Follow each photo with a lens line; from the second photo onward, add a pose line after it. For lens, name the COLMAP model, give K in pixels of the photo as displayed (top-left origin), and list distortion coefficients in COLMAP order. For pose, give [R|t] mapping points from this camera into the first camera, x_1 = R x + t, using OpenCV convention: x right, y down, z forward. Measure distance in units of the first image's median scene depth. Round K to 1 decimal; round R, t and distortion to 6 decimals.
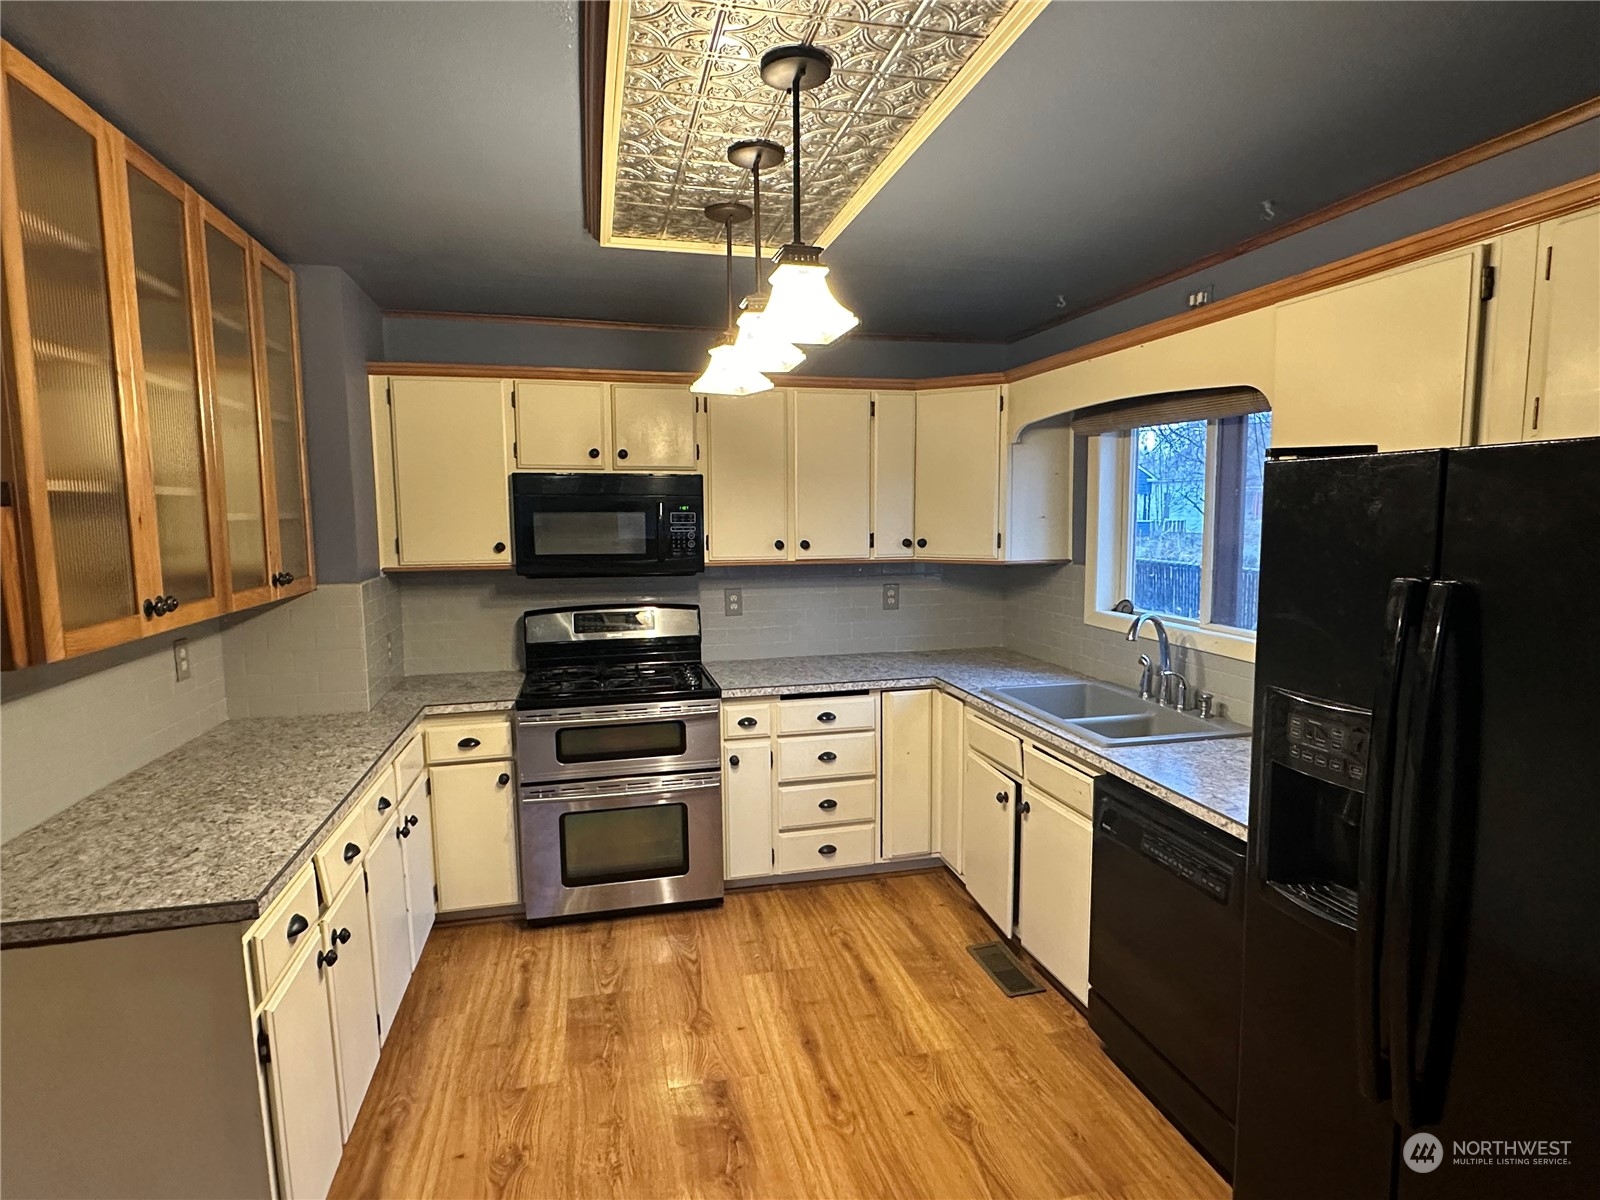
lens RADIAL K [[850.4, 0, 802.1], [0, 850.4, 606.4], [0, 0, 1]] dist [0.000704, -0.001685]
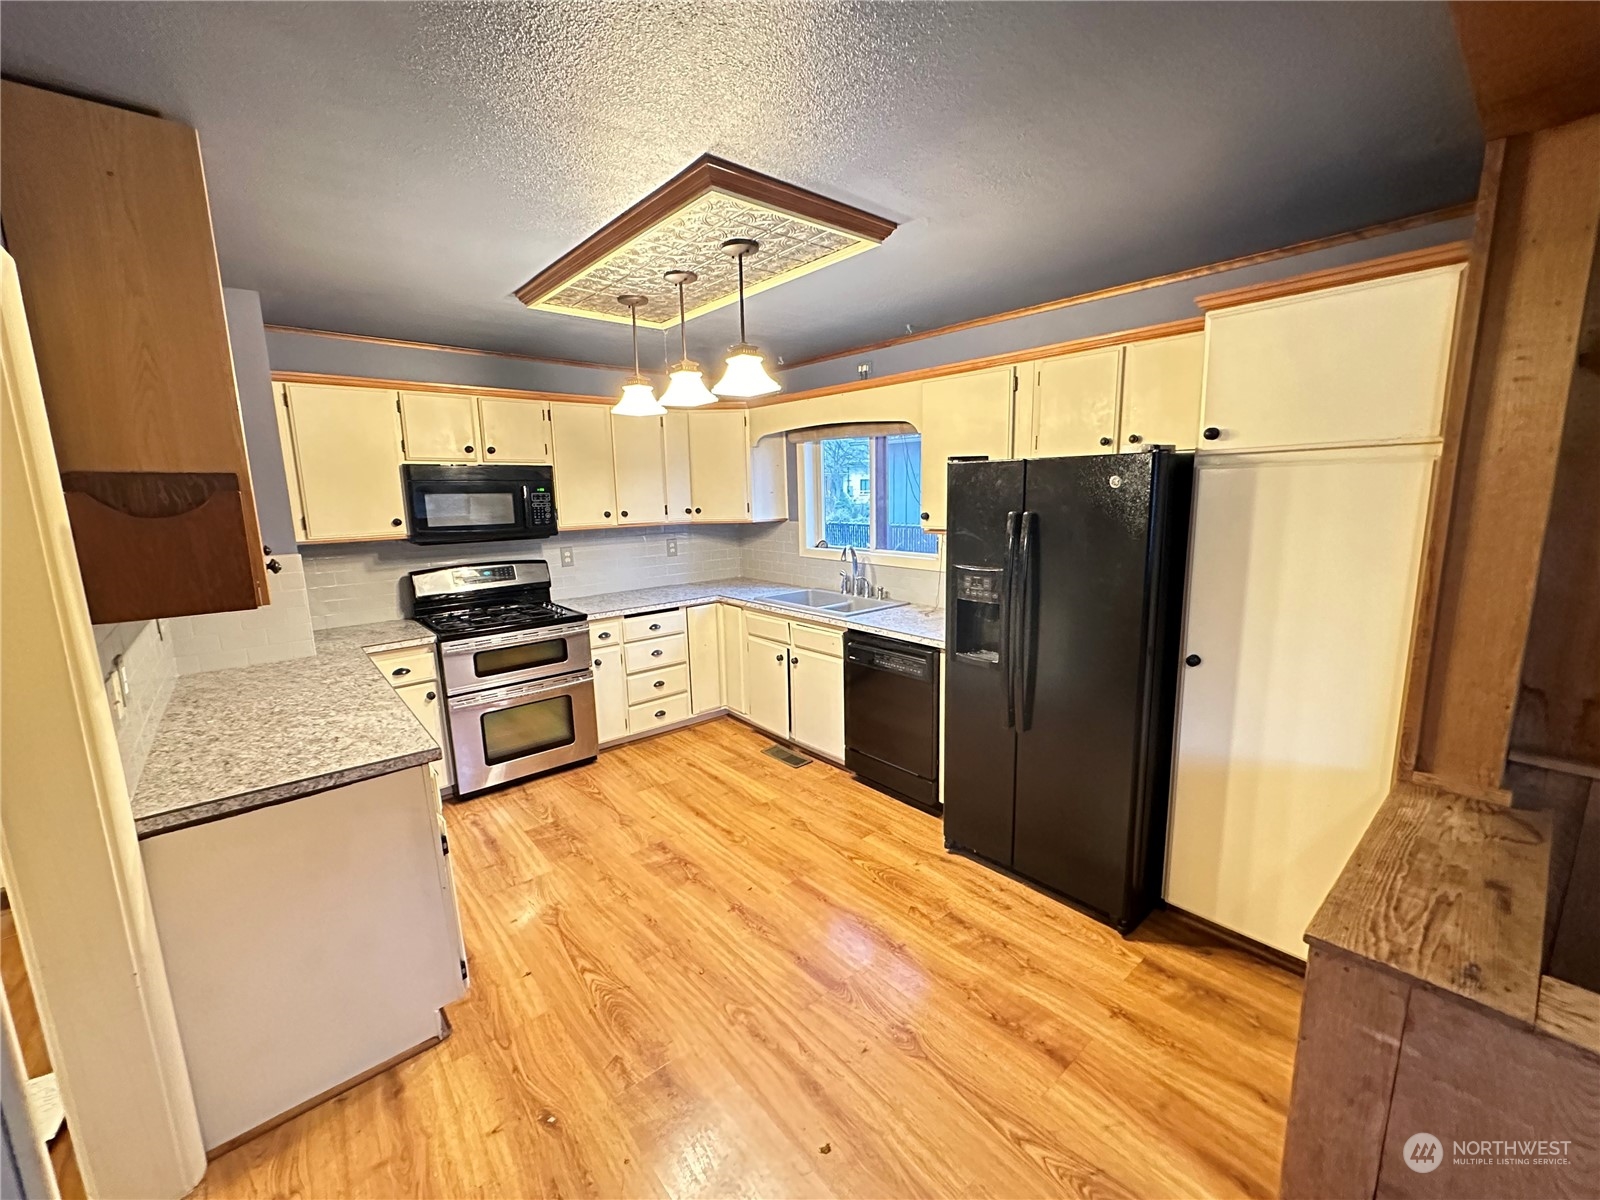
lens RADIAL K [[640.1, 0, 797.9], [0, 640.1, 596.3], [0, 0, 1]] dist [-0.001816, 0.000049]
pose [[0.894572, -0.086027, 0.438566, -0.267908], [0.064006, 0.995845, 0.064782, 0.019800], [-0.442317, -0.029882, 0.896361, -0.153272]]
